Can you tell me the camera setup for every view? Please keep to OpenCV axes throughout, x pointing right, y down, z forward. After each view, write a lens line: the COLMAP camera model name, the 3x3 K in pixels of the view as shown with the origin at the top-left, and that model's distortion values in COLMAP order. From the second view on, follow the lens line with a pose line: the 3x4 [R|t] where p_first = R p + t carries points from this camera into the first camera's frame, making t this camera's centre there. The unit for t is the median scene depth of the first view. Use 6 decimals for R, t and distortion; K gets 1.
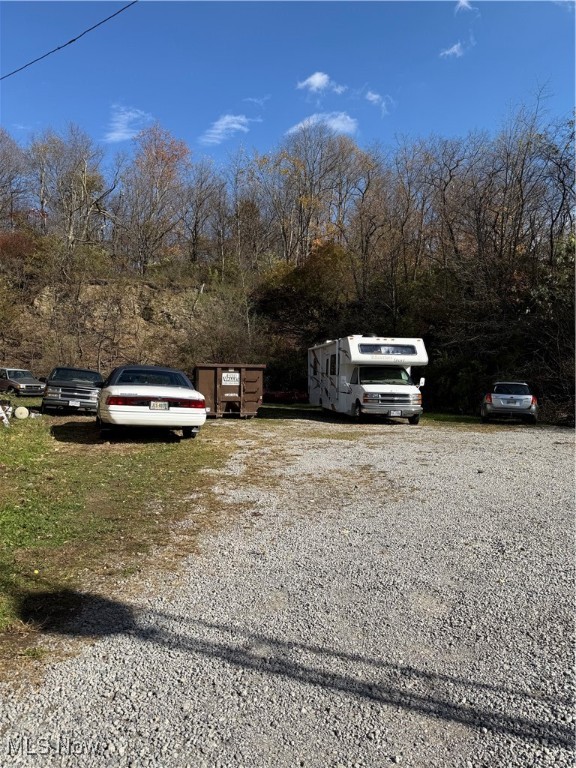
lens RADIAL K [[538.0, 0, 288.0], [0, 538.0, 384.0], [0, 0, 1]] dist [-0.009919, -0.006337]
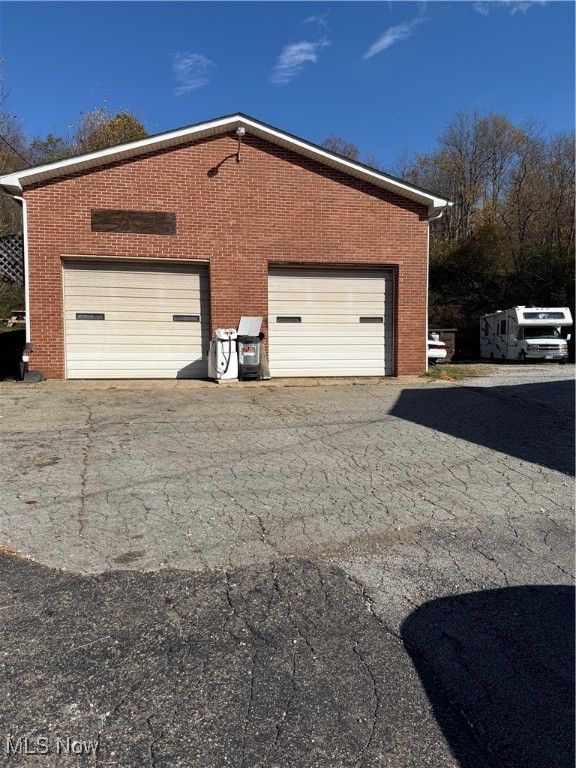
lens RADIAL K [[538.0, 0, 288.0], [0, 538.0, 384.0], [0, 0, 1]] dist [-0.009919, -0.006337]
pose [[0.966300, -0.006341, -0.257340, -0.120902], [0.020470, 0.998424, 0.052260, 0.033313], [0.256603, -0.055767, 0.964907, -0.640926]]
